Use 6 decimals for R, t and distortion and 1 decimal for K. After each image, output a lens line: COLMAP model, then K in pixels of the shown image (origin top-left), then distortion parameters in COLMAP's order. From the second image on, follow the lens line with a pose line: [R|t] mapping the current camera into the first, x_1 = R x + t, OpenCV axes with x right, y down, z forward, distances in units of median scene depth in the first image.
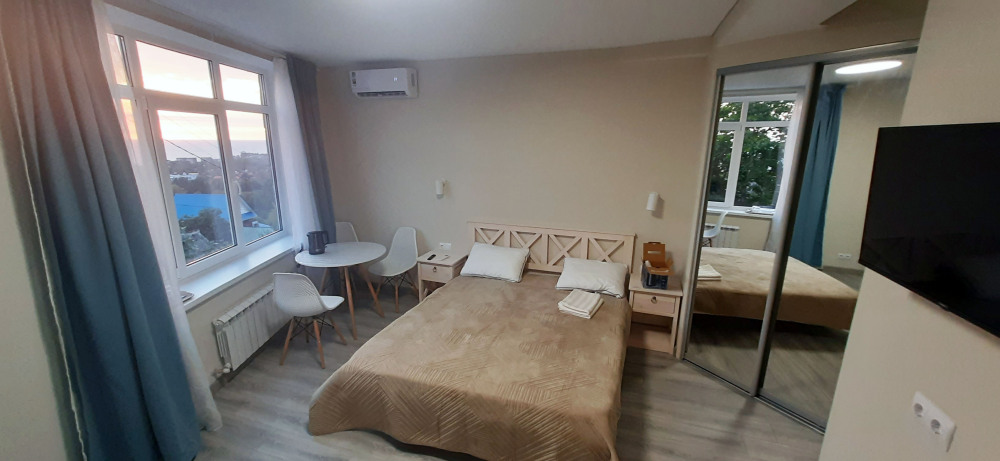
lens RADIAL K [[392.3, 0, 500.0], [0, 392.3, 230.5], [0, 0, 1]] dist [-0.000246, -0.000115]
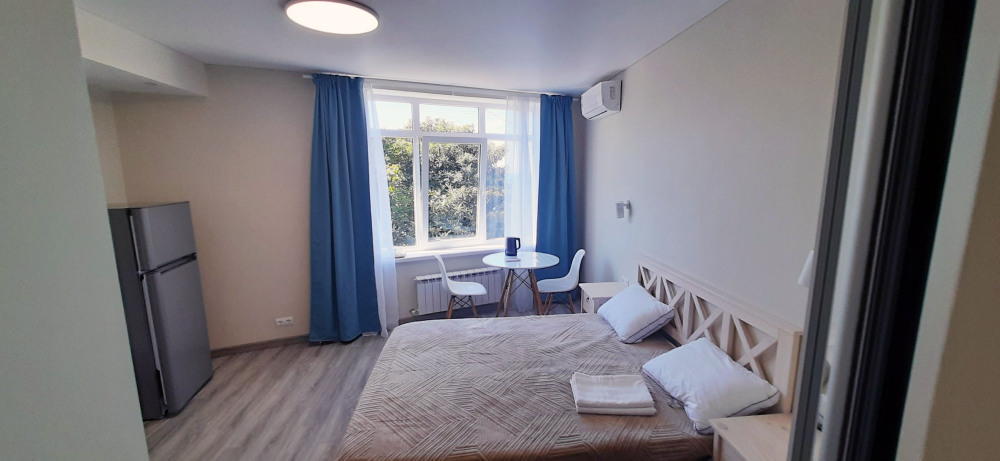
lens RADIAL K [[392.3, 0, 500.0], [0, 392.3, 230.5], [0, 0, 1]] dist [-0.000246, -0.000115]
pose [[0.445346, 0.126059, -0.886440, 0.524670], [-0.197480, 0.979487, 0.040077, -0.052368], [0.873309, 0.157206, 0.461105, 0.397071]]
